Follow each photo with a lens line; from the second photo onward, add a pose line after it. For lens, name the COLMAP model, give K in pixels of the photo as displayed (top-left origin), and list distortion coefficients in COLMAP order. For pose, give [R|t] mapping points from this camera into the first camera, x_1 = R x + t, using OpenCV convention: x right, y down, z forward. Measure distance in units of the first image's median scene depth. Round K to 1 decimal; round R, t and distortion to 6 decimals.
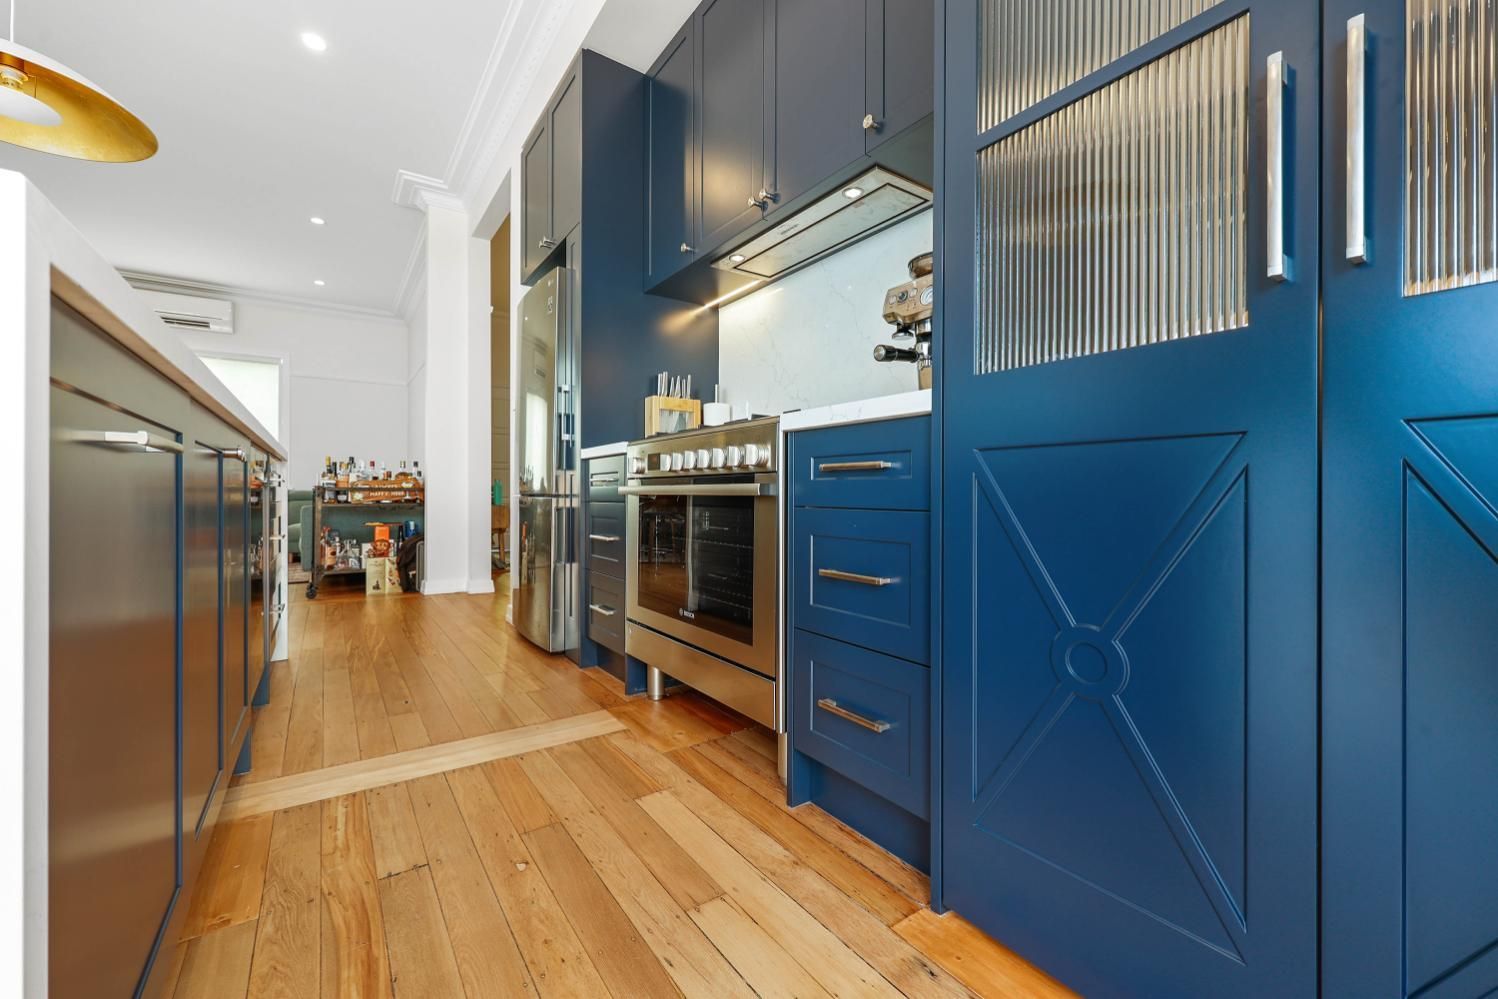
lens RADIAL K [[603.4, 0, 749.4], [0, 603.4, 489.9], [0, 0, 1]] dist [-0.002245, -0.000288]
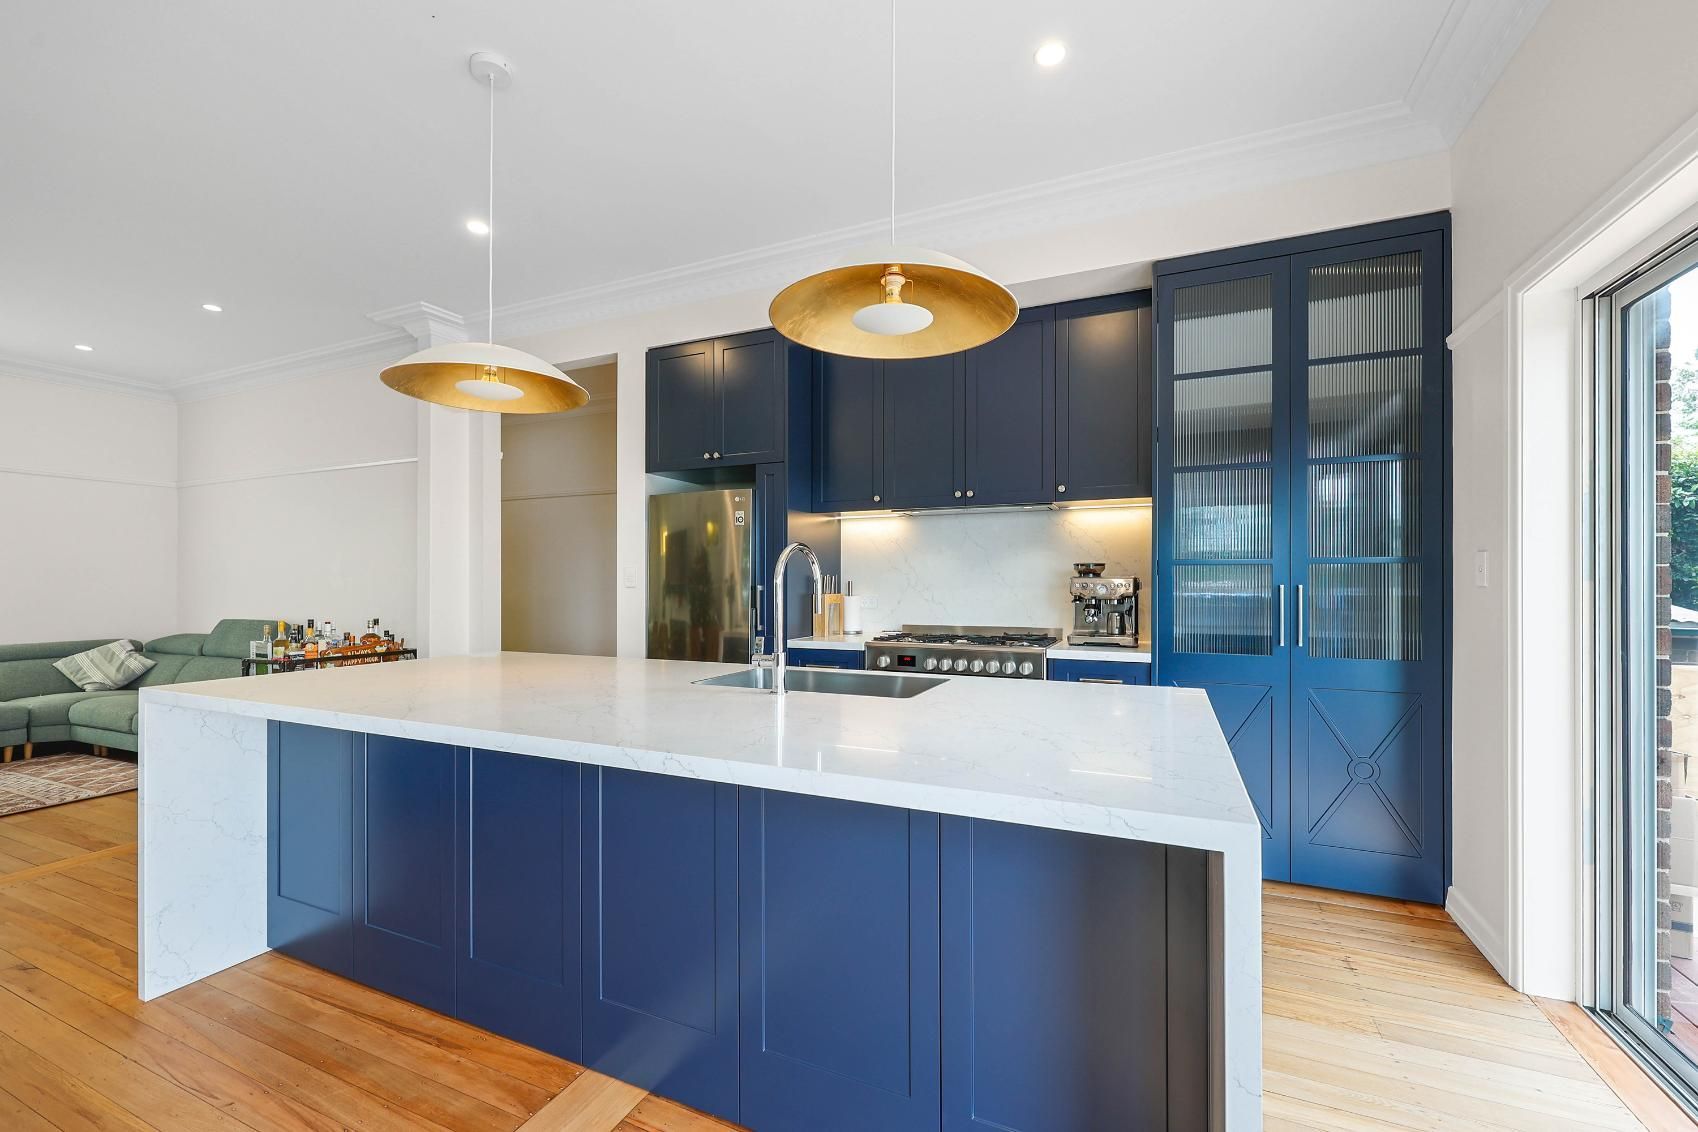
lens RADIAL K [[686.6, 0, 849.3], [0, 686.6, 581.2], [0, 0, 1]] dist [0.000052, 0.000120]
pose [[0.859857, 0.000431, 0.510535, -0.861846], [-0.000568, 1.000000, 0.000112, -0.182744], [-0.510535, -0.000386, 0.859857, -0.306664]]
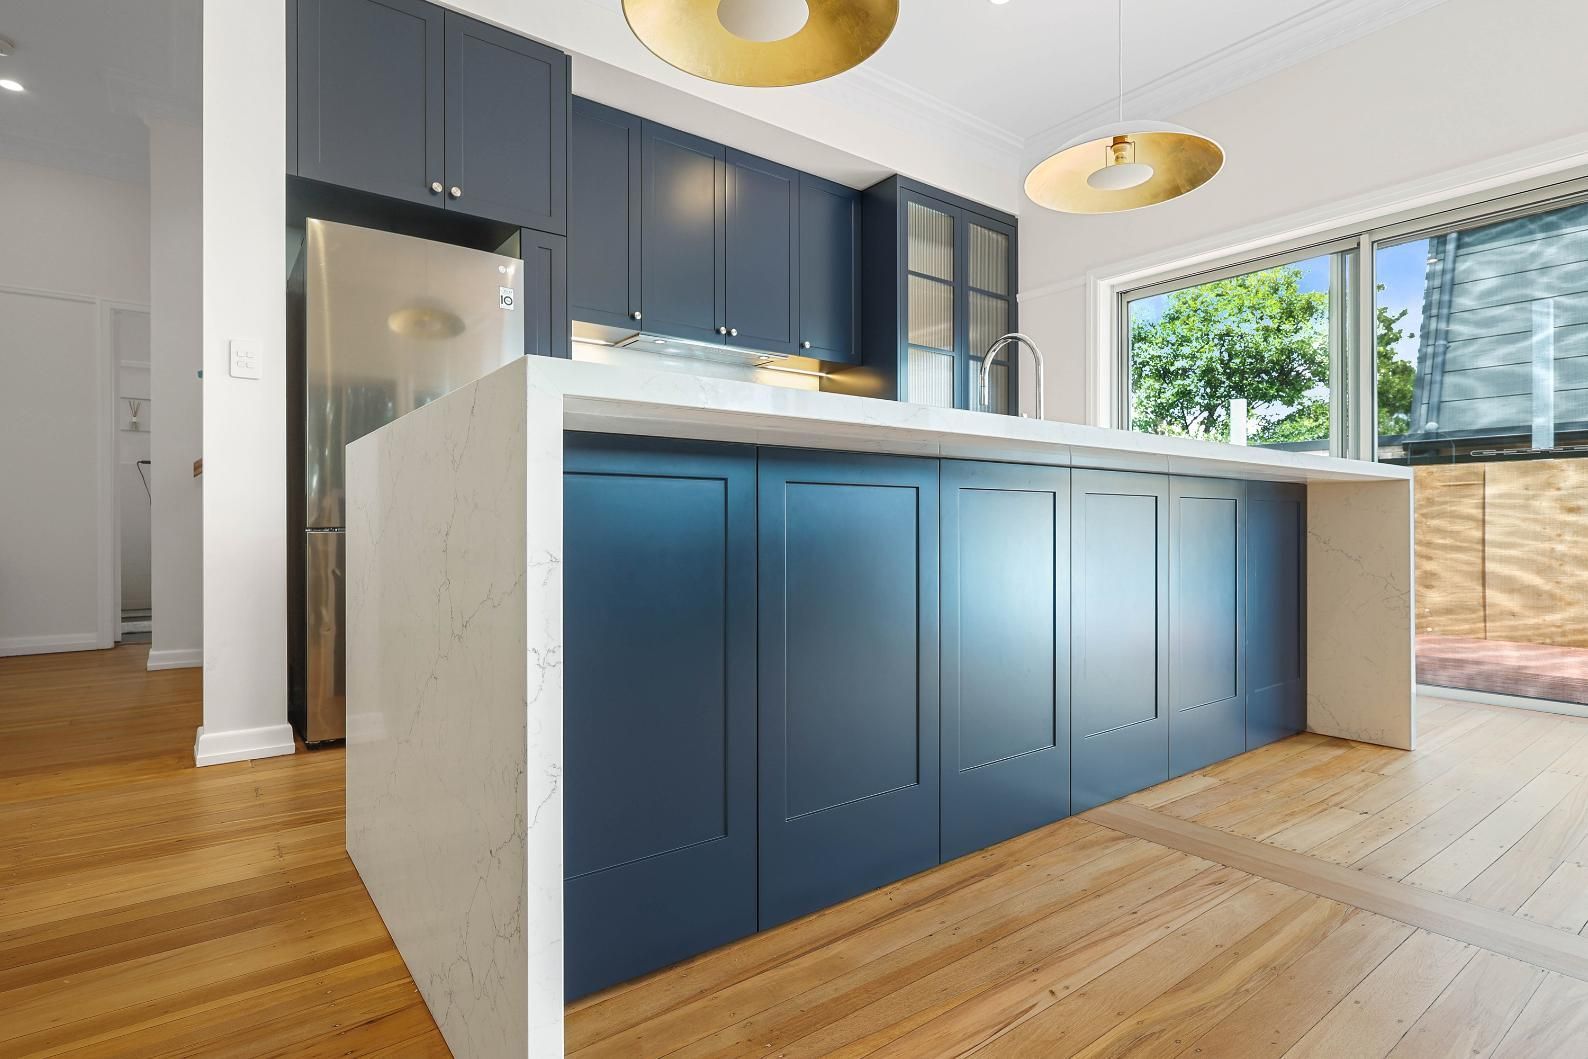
lens RADIAL K [[816.6, 0, 794.0], [0, 816.6, 529.5], [0, 0, 1]] dist [-0.001031, 0.000557]
pose [[-0.037374, -0.002601, 0.999298, -1.490523], [-0.002007, 0.999995, 0.002528, 0.007258], [-0.999299, -0.001911, -0.037379, 0.660125]]
